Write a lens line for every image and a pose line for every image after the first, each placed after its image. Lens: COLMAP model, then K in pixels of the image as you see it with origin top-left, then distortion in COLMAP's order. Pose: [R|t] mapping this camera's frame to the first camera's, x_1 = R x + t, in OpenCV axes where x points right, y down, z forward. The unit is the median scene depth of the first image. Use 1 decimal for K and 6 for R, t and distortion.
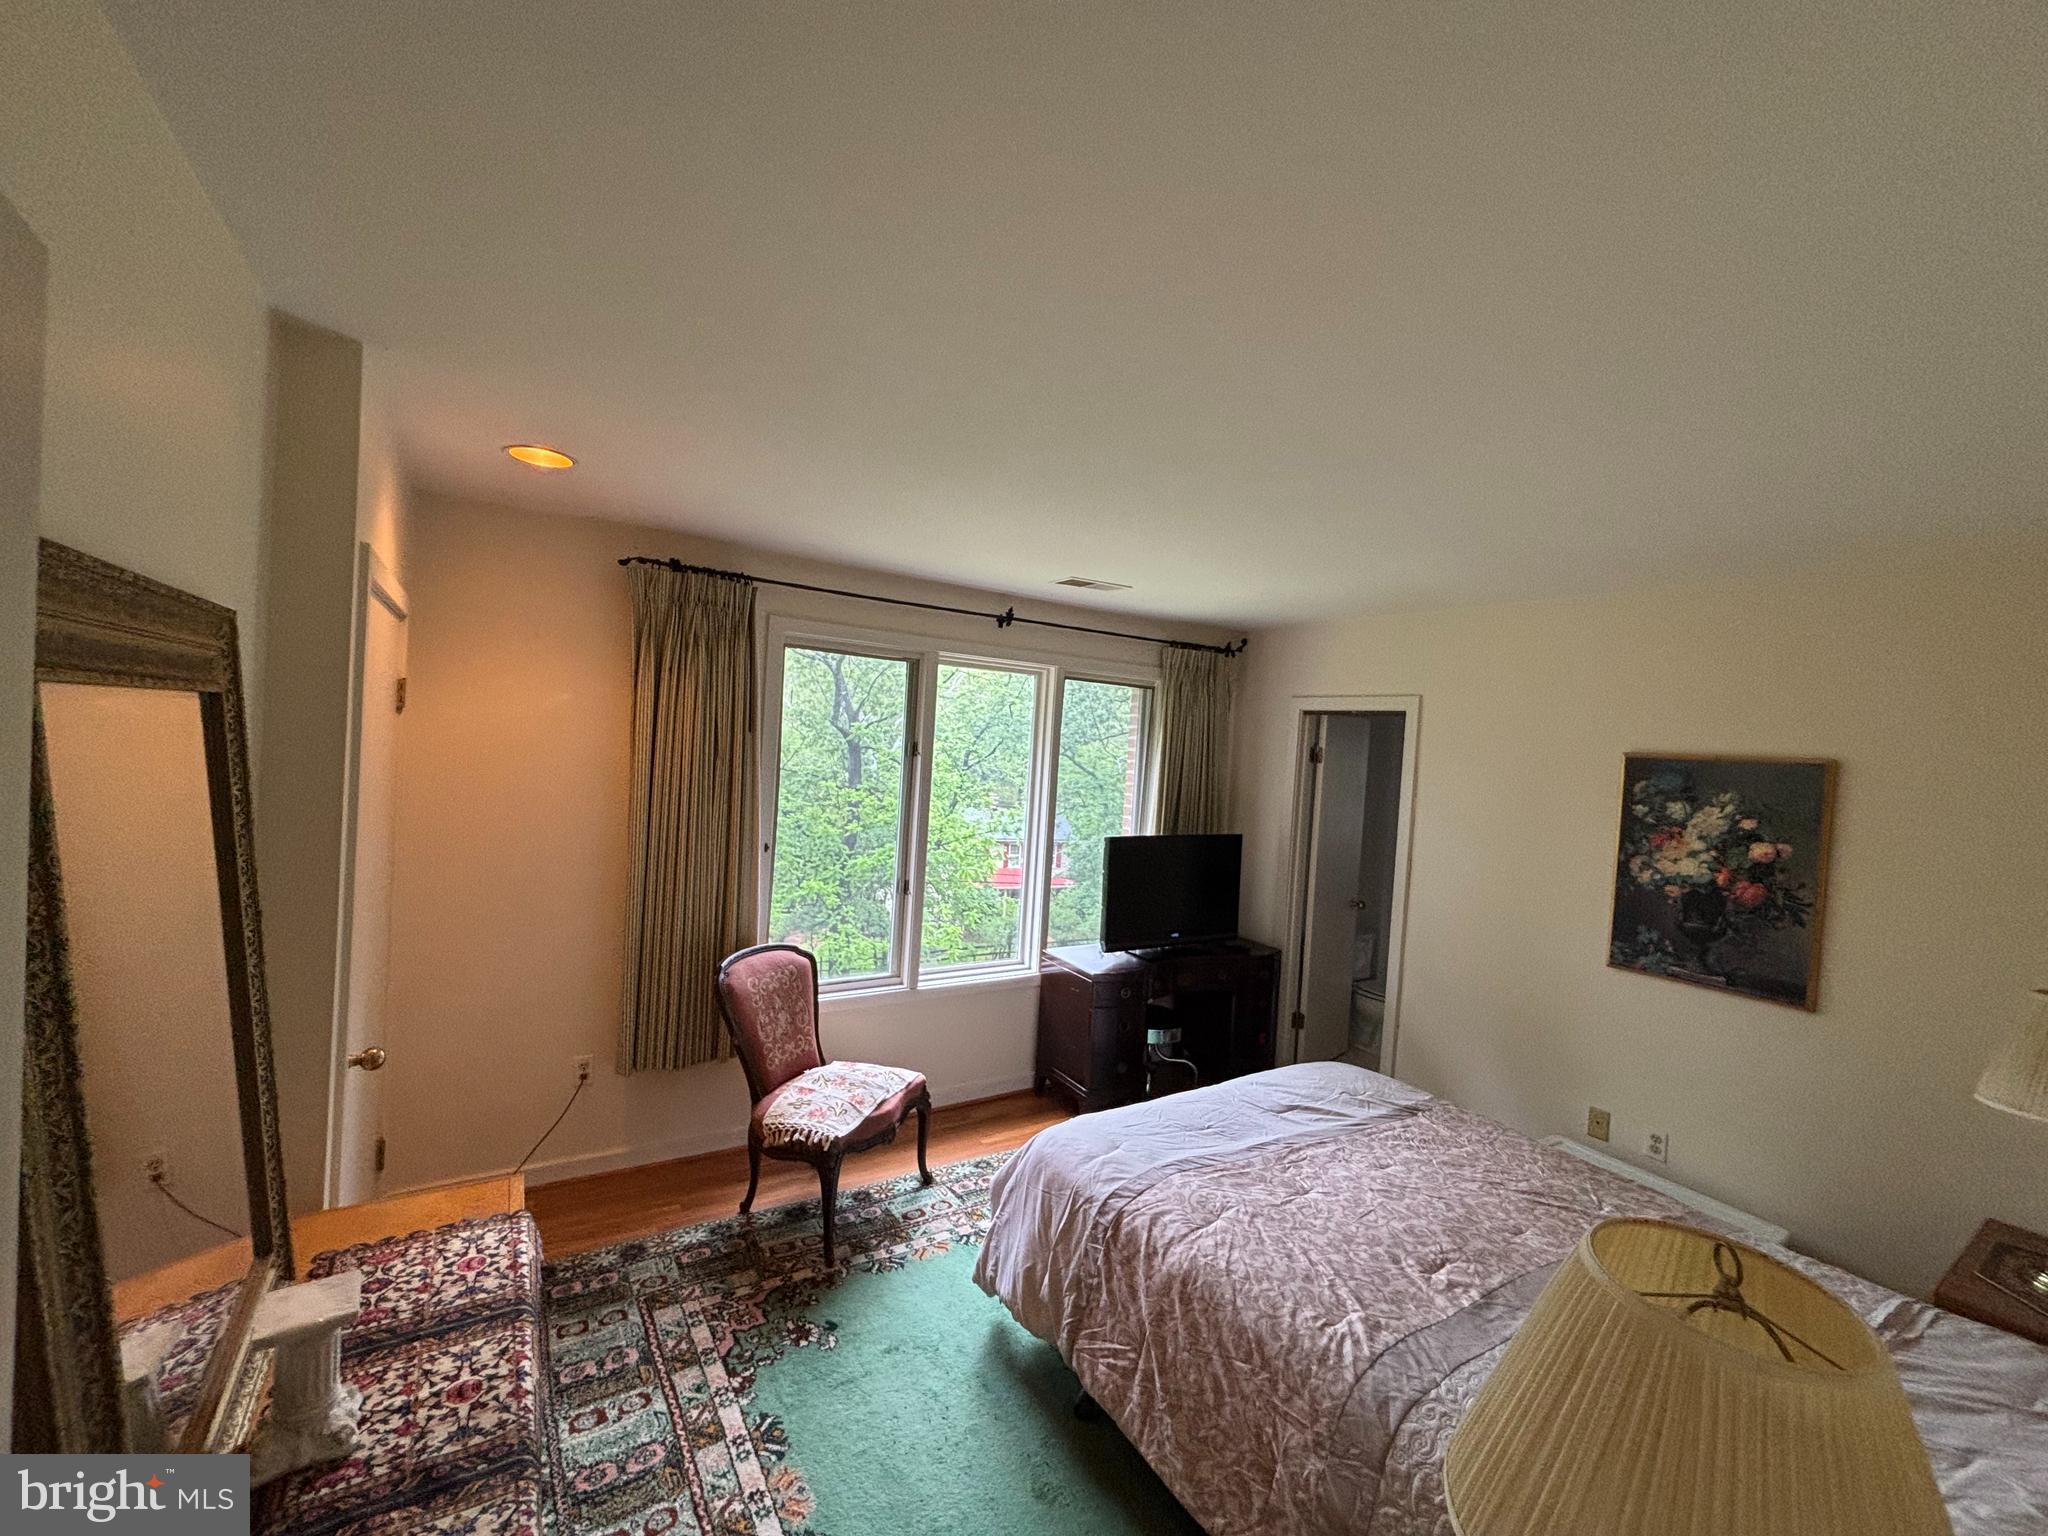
lens RADIAL K [[820.2, 0, 1014.7], [0, 820.2, 762.6], [0, 0, 1]] dist [-0.000088, 0.000994]
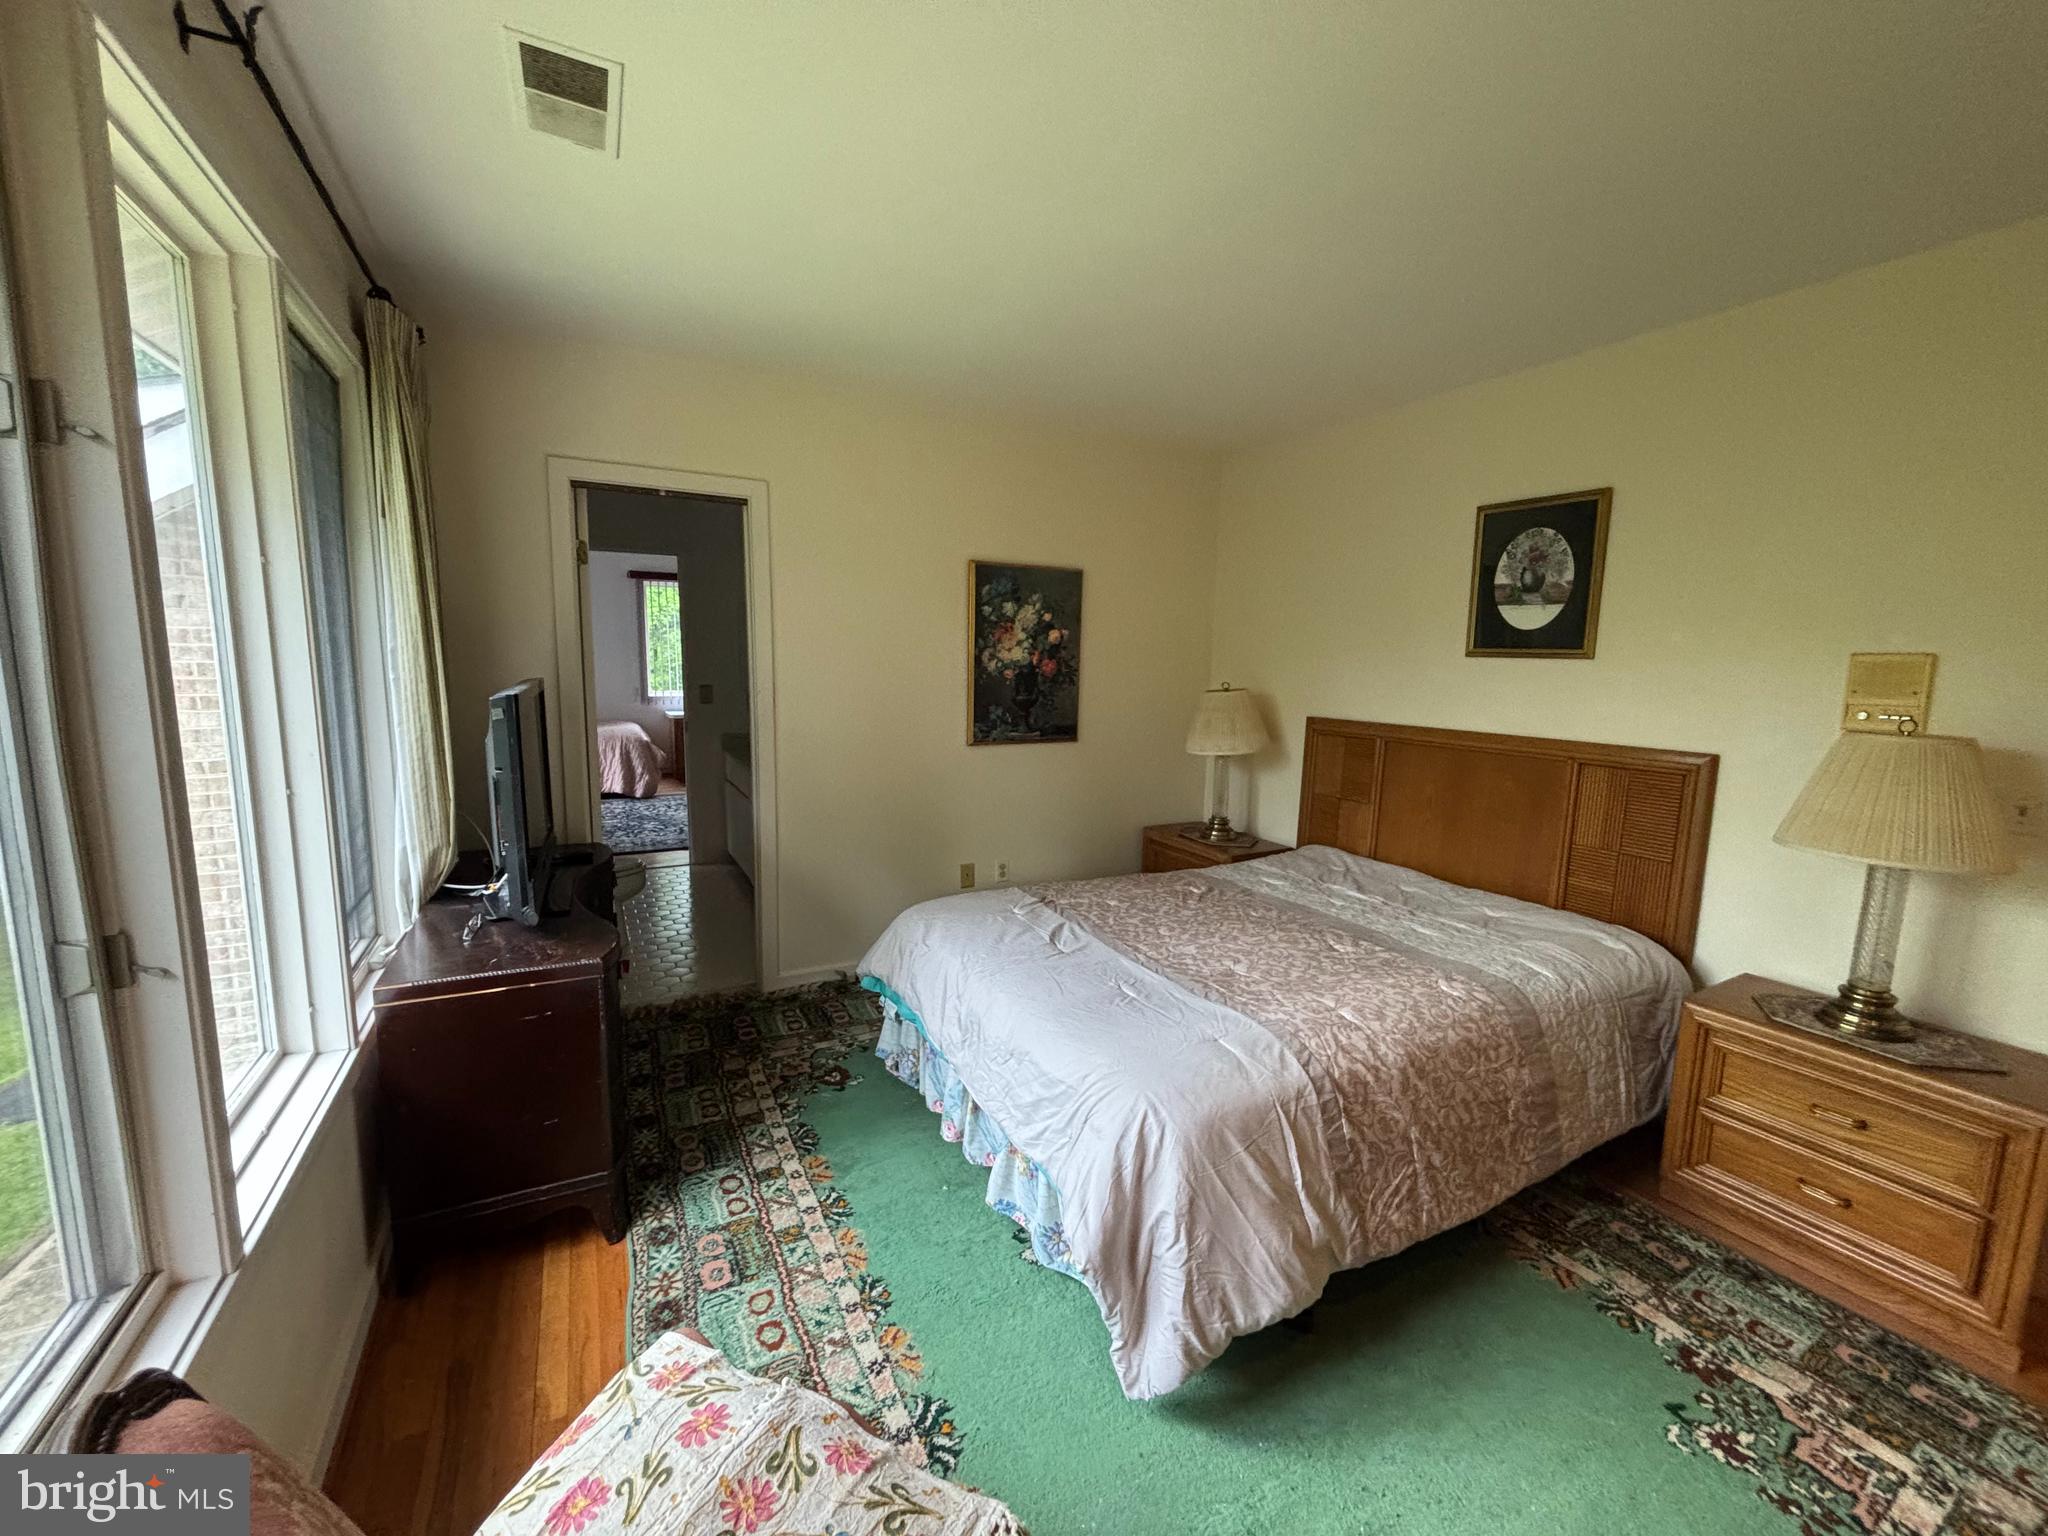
lens RADIAL K [[820.2, 0, 1017.9], [0, 820.2, 776.1], [0, 0, 1]] dist [-0.000088, 0.000994]
pose [[0.072791, -0.199234, 0.977245, -0.472330], [0.005147, 0.979906, 0.199393, 0.060027], [-0.997334, -0.009484, 0.072354, 0.911146]]
